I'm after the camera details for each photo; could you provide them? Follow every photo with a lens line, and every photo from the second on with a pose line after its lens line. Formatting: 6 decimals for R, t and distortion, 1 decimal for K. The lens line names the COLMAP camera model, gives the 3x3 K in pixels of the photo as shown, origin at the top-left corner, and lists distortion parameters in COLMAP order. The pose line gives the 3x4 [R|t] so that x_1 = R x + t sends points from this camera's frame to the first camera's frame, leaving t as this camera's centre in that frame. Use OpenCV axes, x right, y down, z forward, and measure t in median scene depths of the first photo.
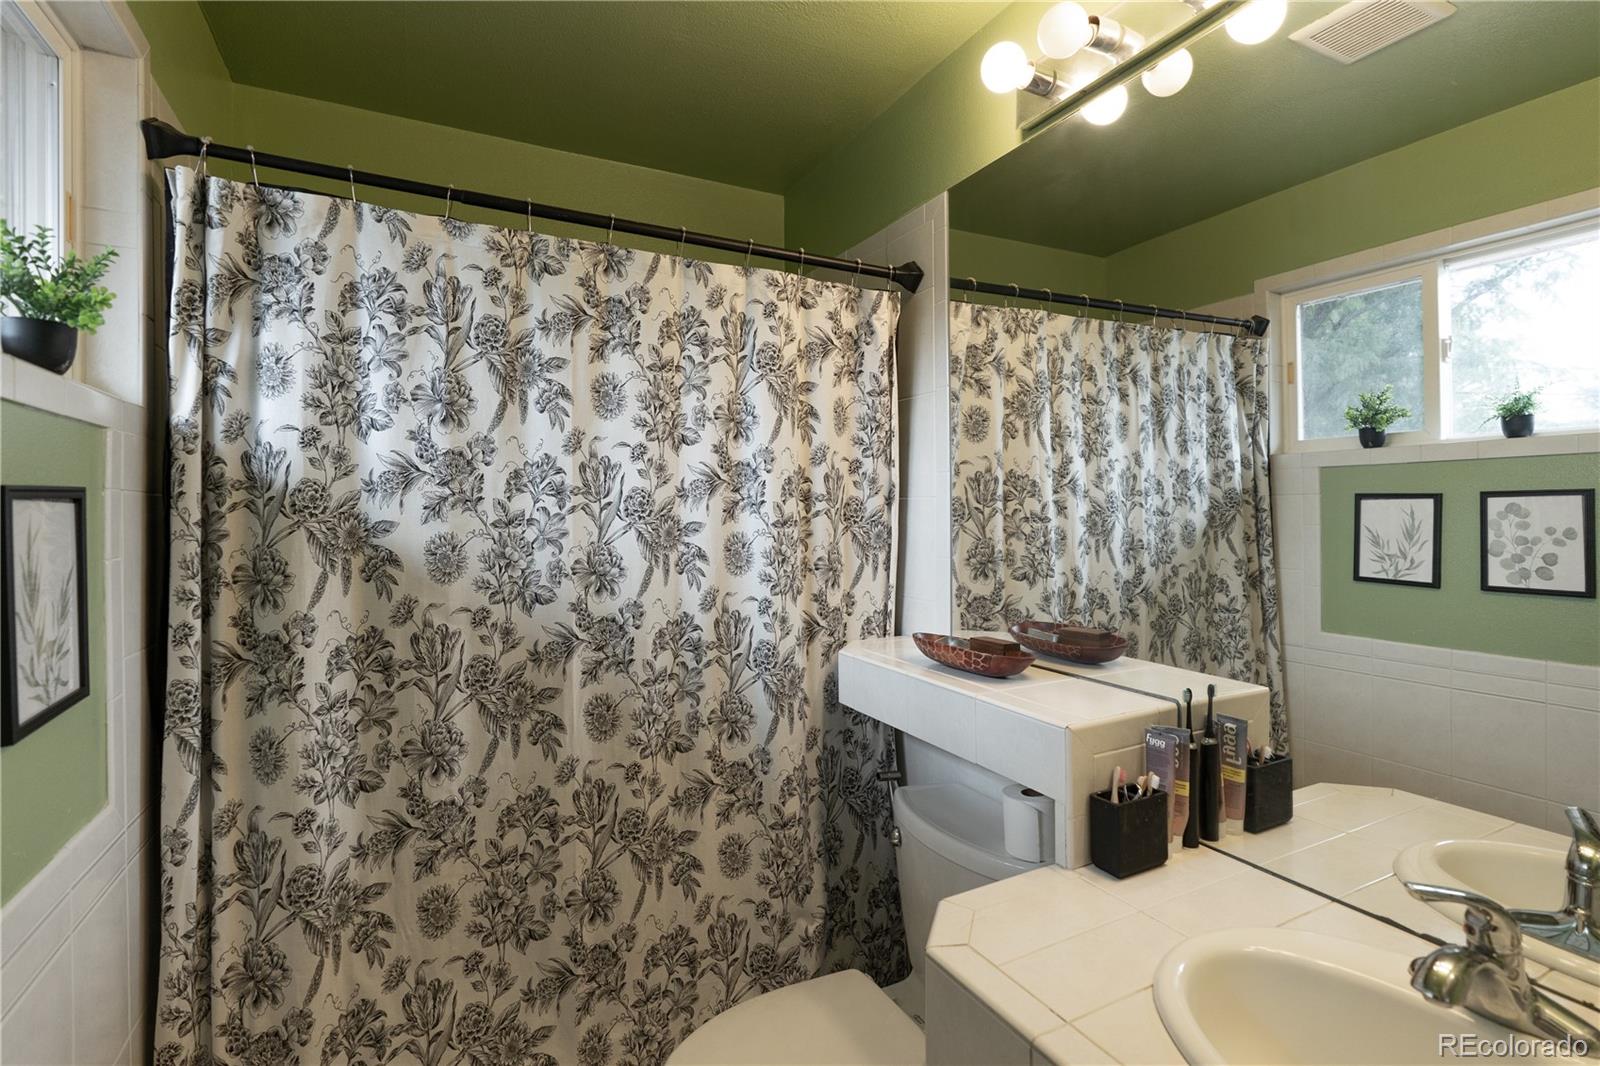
lens RADIAL K [[745.6, 0, 794.6], [0, 745.6, 527.9], [0, 0, 1]] dist [-0.008649, 0.002228]
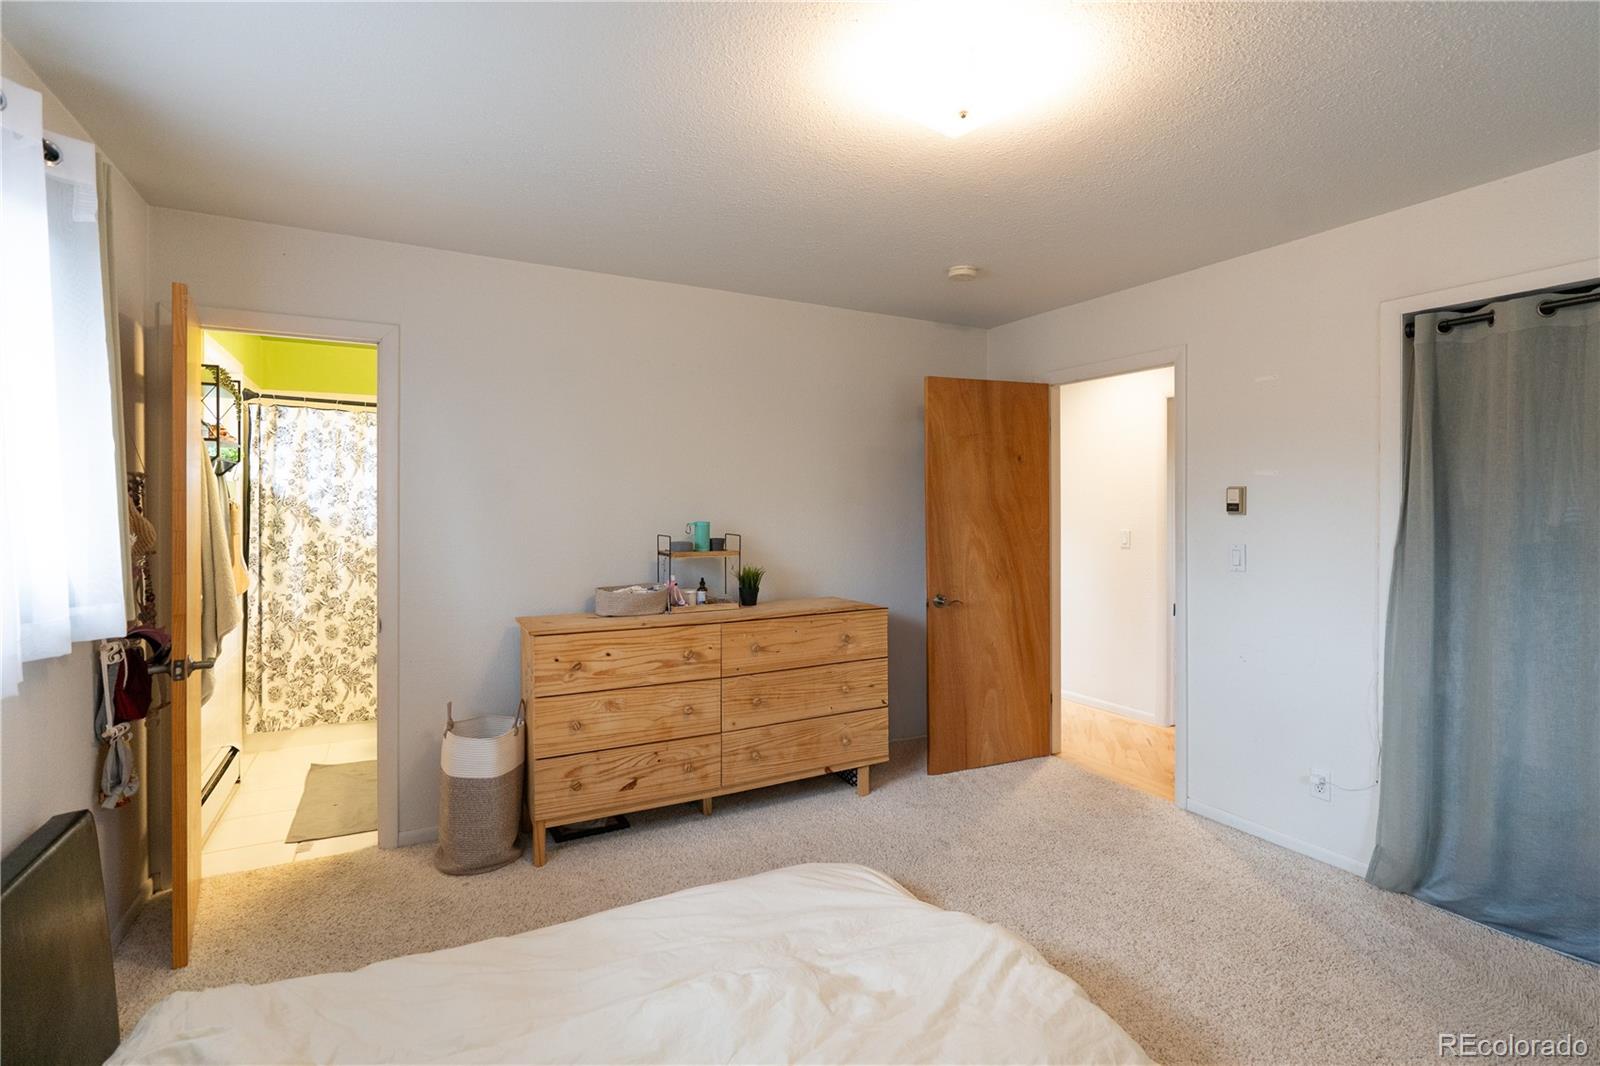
lens RADIAL K [[745.6, 0, 803.7], [0, 745.6, 521.6], [0, 0, 1]] dist [-0.008649, 0.002228]
pose [[0.999871, 0.001531, 0.016013, 1.535548], [-0.001461, 0.999989, -0.004396, 0.062975], [-0.016019, 0.004372, 0.999862, -2.284174]]
